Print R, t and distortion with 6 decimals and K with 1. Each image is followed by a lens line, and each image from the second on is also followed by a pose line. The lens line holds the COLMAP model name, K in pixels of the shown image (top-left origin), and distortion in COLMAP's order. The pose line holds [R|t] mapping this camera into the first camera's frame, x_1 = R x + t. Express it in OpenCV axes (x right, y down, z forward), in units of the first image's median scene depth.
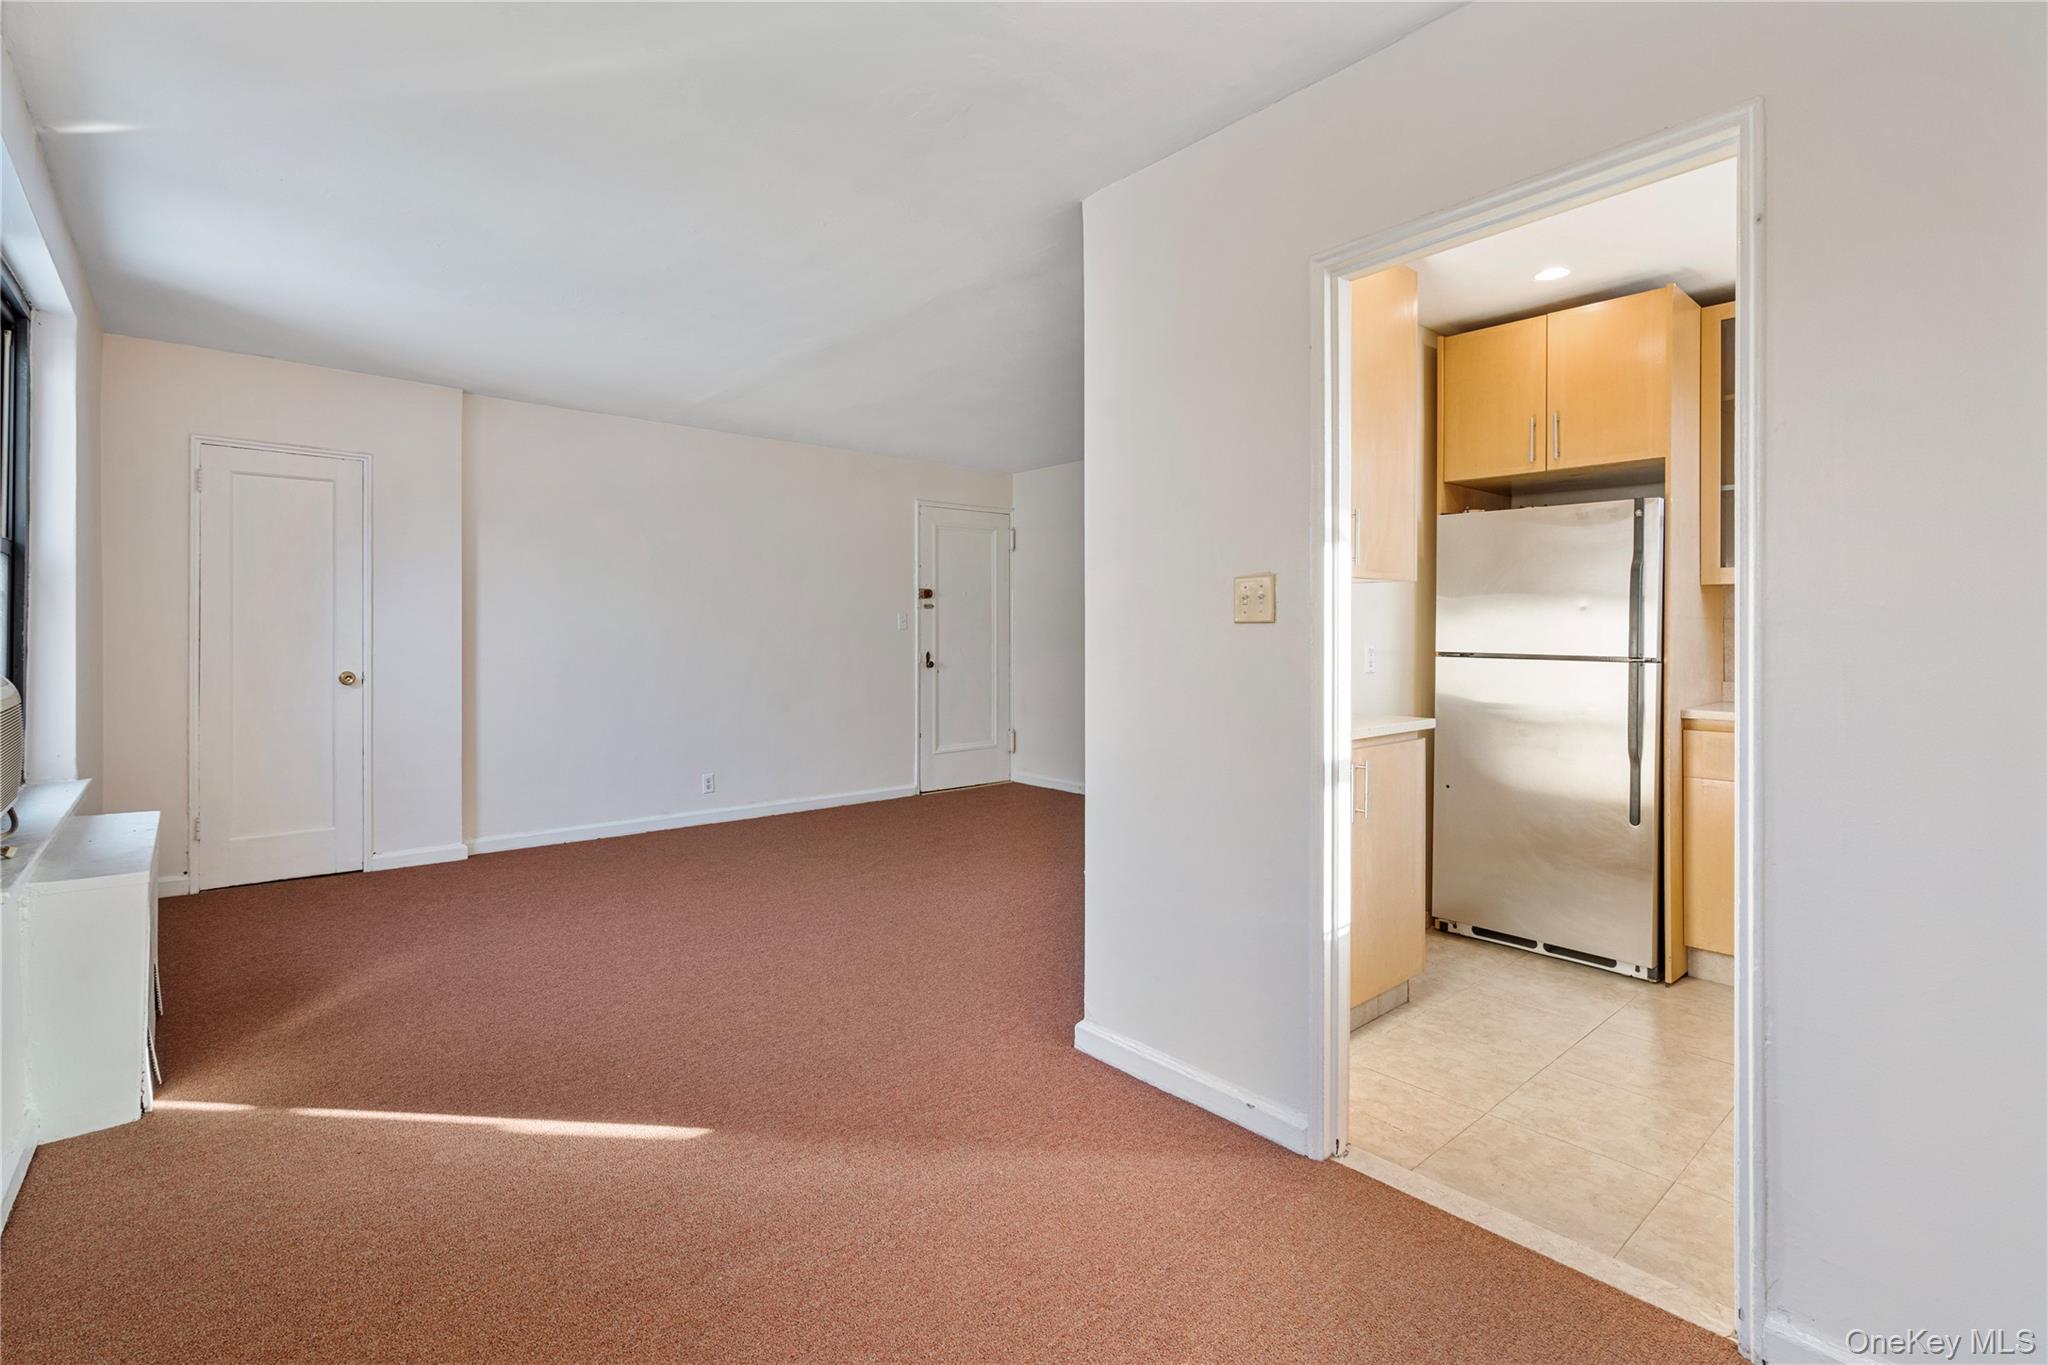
lens RADIAL K [[940.6, 0, 1018.5], [0, 940.6, 635.3], [0, 0, 1]] dist [0.000570, 0.000073]
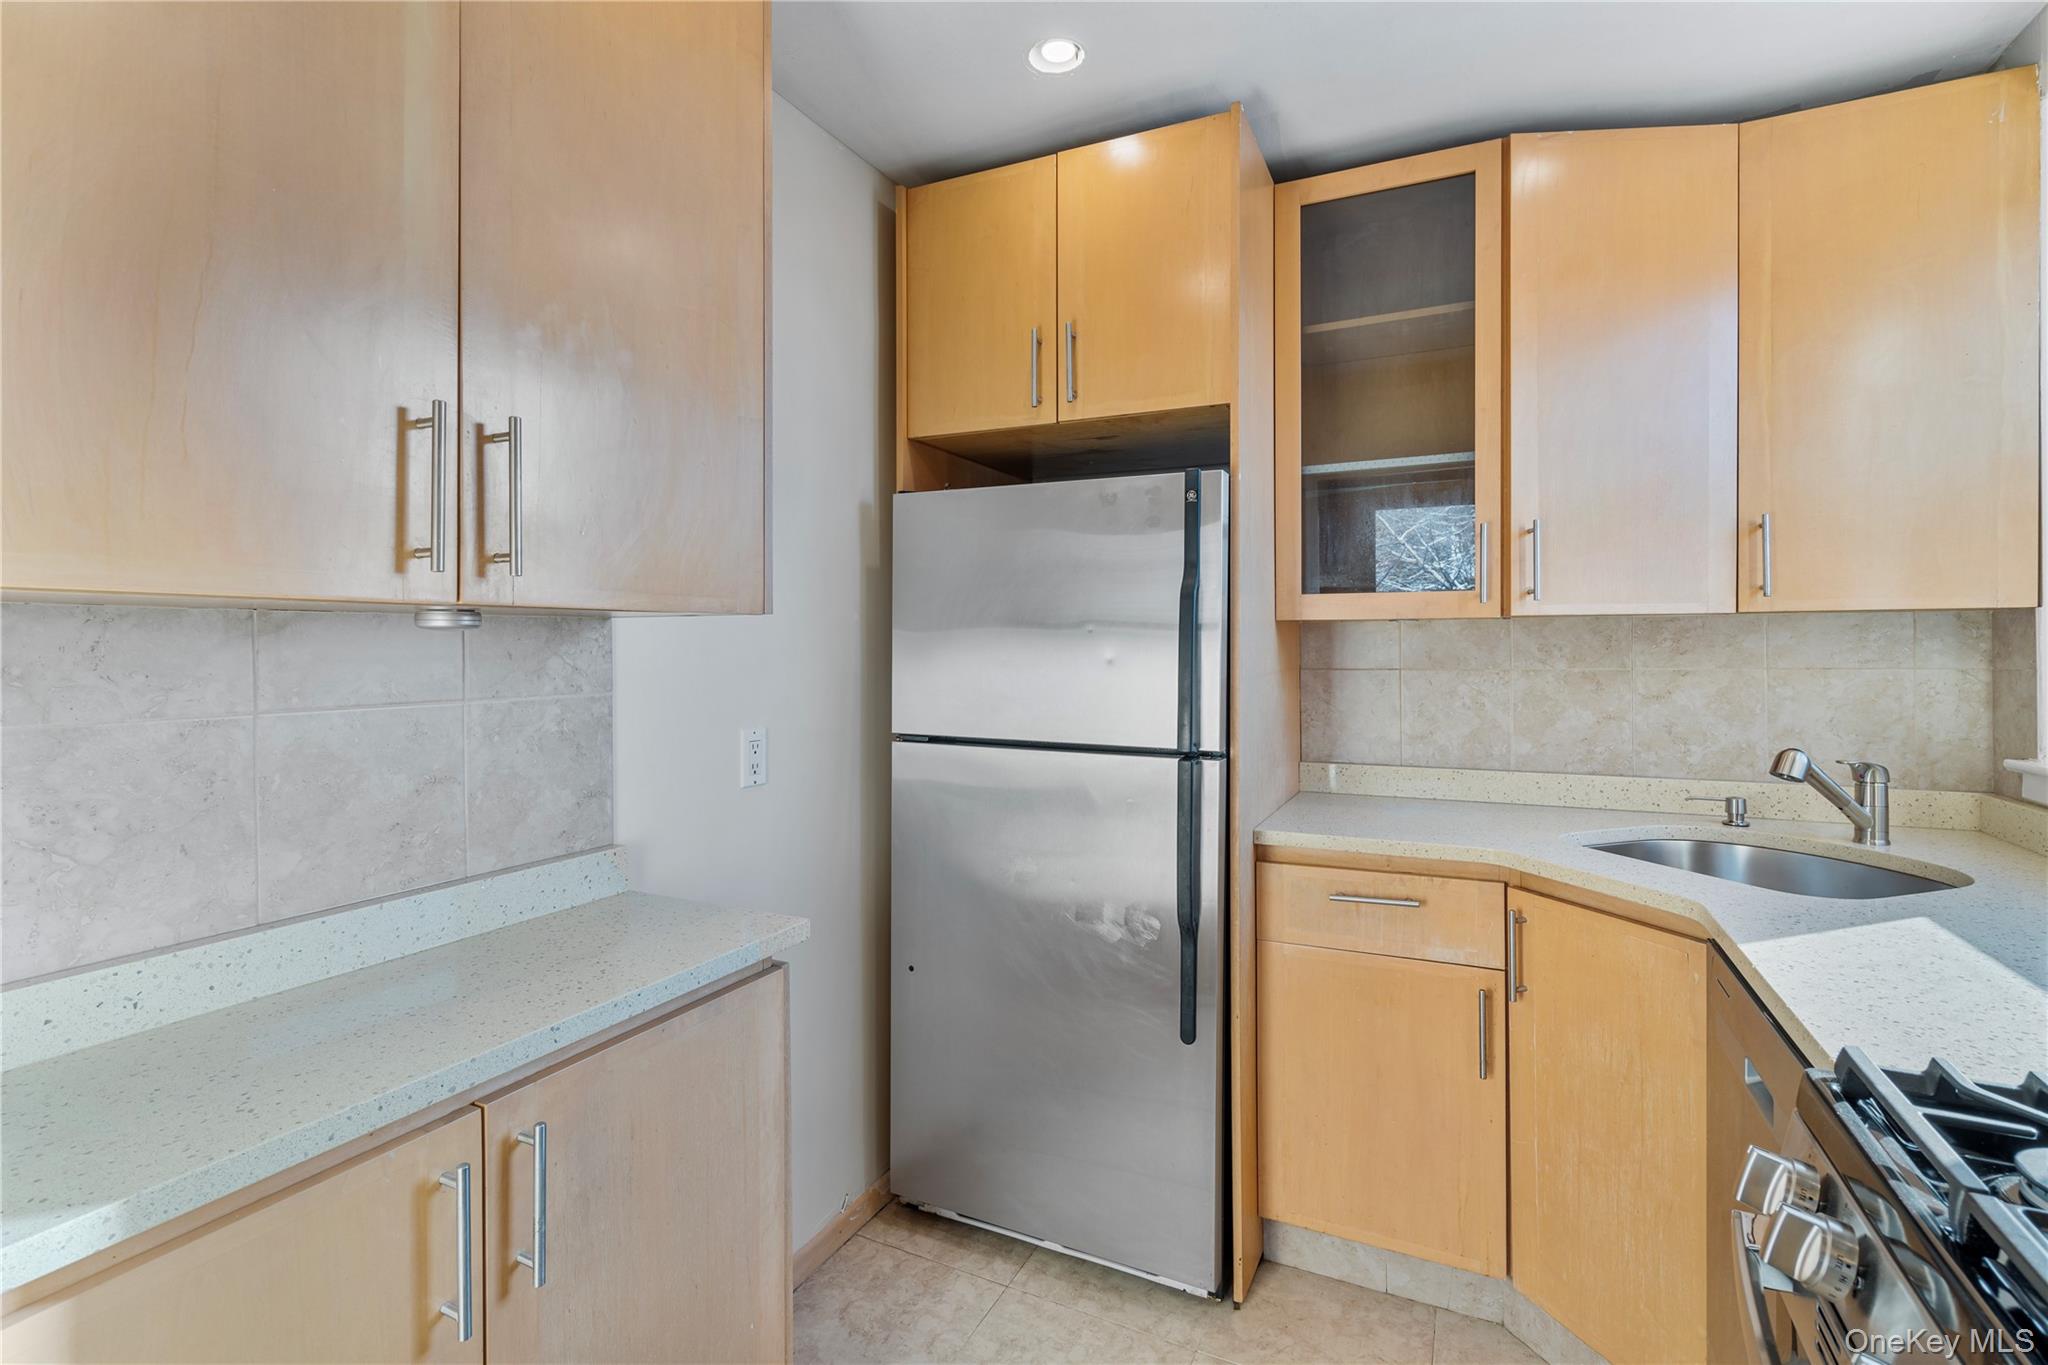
lens RADIAL K [[935.0, 0, 1023.8], [0, 935.0, 653.3], [0, 0, 1]] dist [-0.001261, 0.001570]
pose [[0.921026, -0.008029, 0.389418, 0.331212], [0.005665, 0.999958, 0.007220, -0.038269], [-0.389460, -0.004444, 0.921033, 0.498293]]
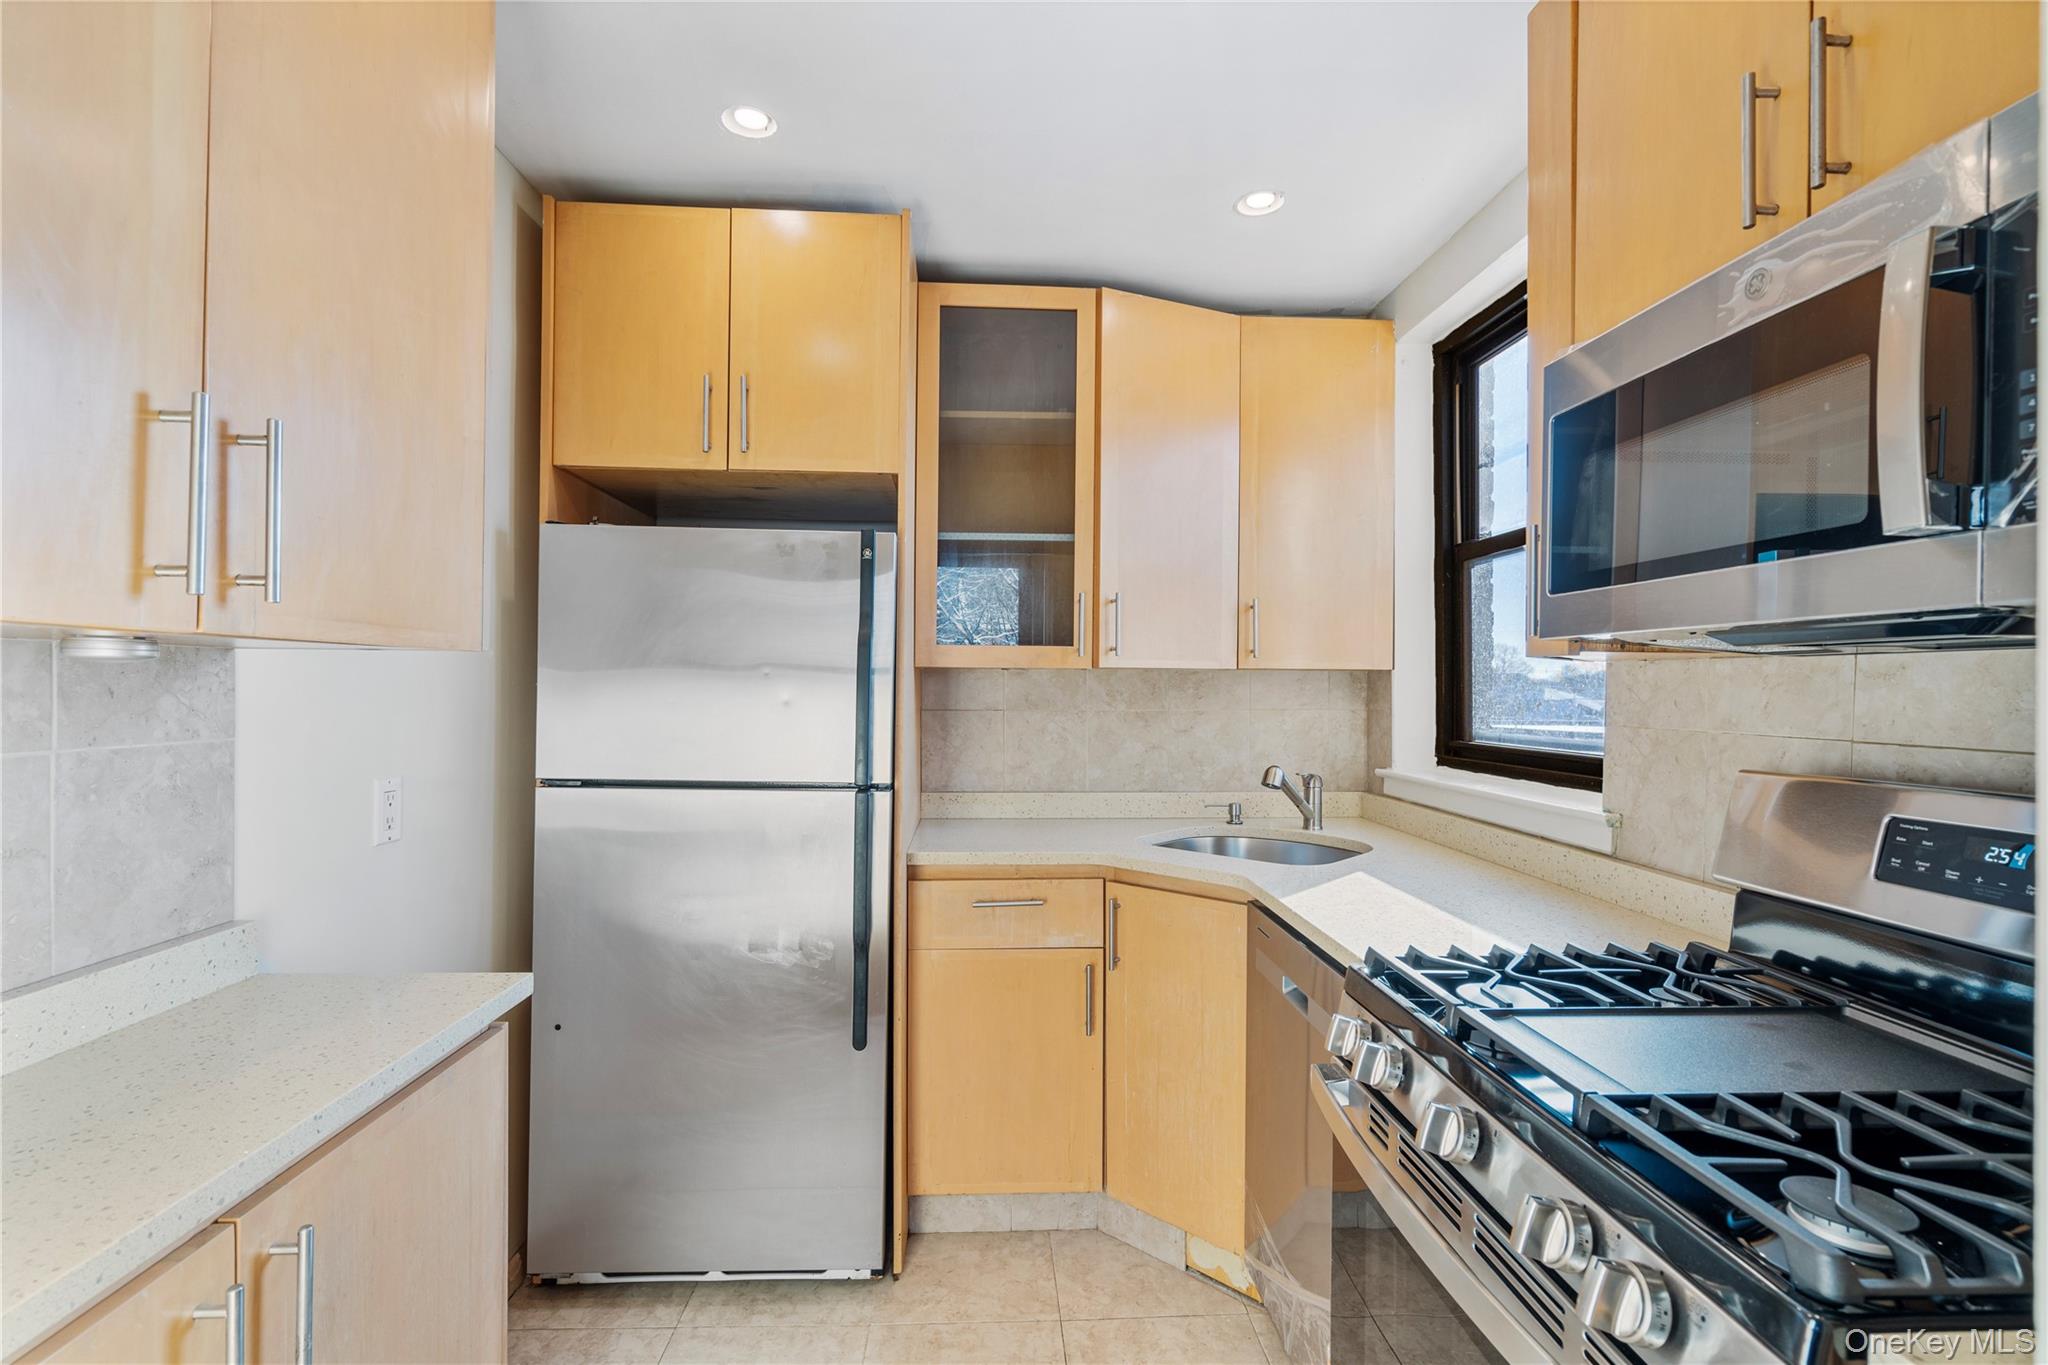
lens RADIAL K [[924.8, 0, 1012.6], [0, 924.8, 690.9], [0, 0, 1]] dist [-0.003971, 0.001235]
pose [[0.623122, 0.001507, 0.782124, 0.226048], [-0.005890, 0.999979, 0.002766, -0.039058], [-0.782103, -0.006330, 0.623117, 0.516975]]
